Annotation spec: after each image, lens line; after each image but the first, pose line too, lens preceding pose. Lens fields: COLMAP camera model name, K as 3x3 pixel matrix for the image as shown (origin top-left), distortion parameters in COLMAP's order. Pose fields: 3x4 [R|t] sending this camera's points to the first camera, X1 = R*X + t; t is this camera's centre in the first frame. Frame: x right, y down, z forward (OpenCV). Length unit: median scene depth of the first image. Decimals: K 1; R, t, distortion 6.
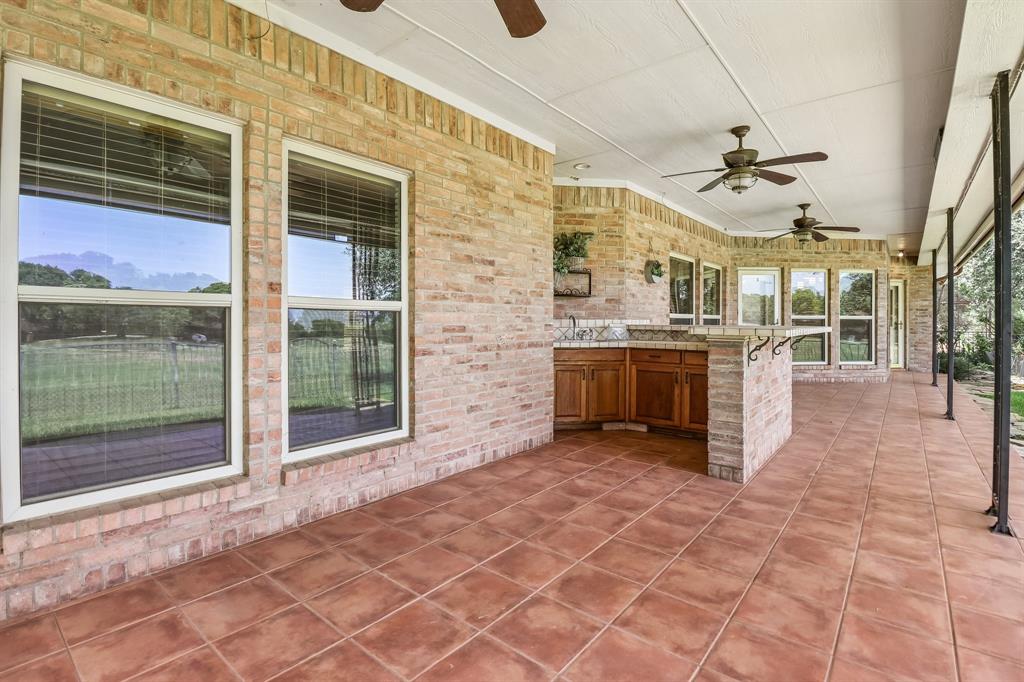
lens RADIAL K [[469.2, 0, 508.0], [0, 469.2, 322.2], [0, 0, 1]] dist [0.001617, -0.014636]
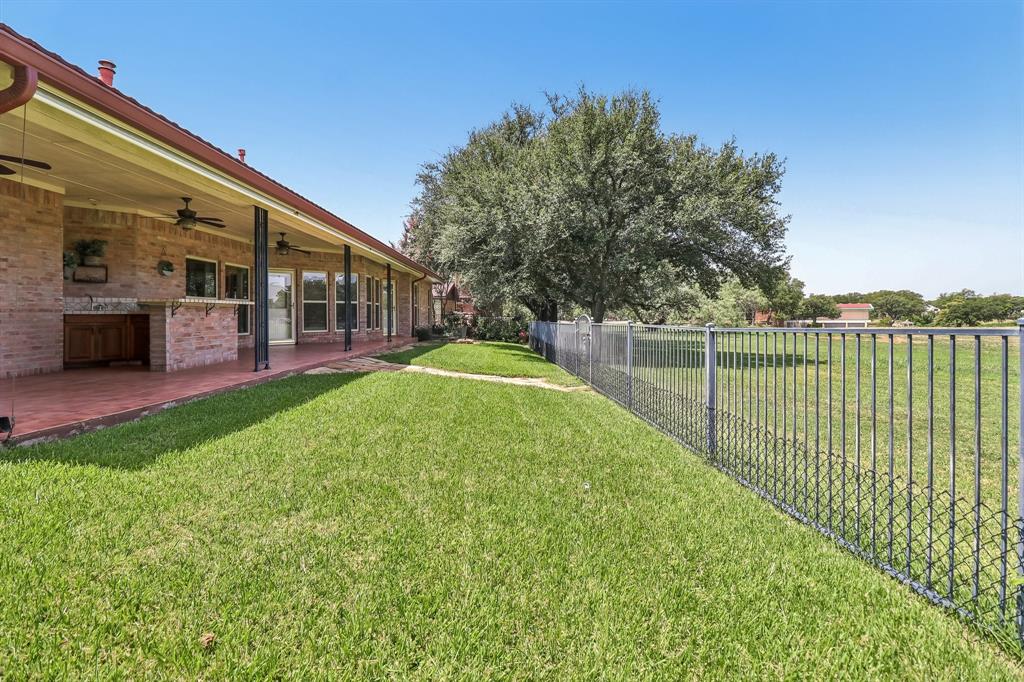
lens RADIAL K [[475.5, 0, 509.2], [0, 475.5, 311.8], [0, 0, 1]] dist [-0.024757, -0.000710]
pose [[0.759310, 0.000323, 0.650729, 0.199924], [0.003884, 0.999980, -0.005029, 0.057381], [-0.650717, 0.006346, 0.759293, -1.089303]]
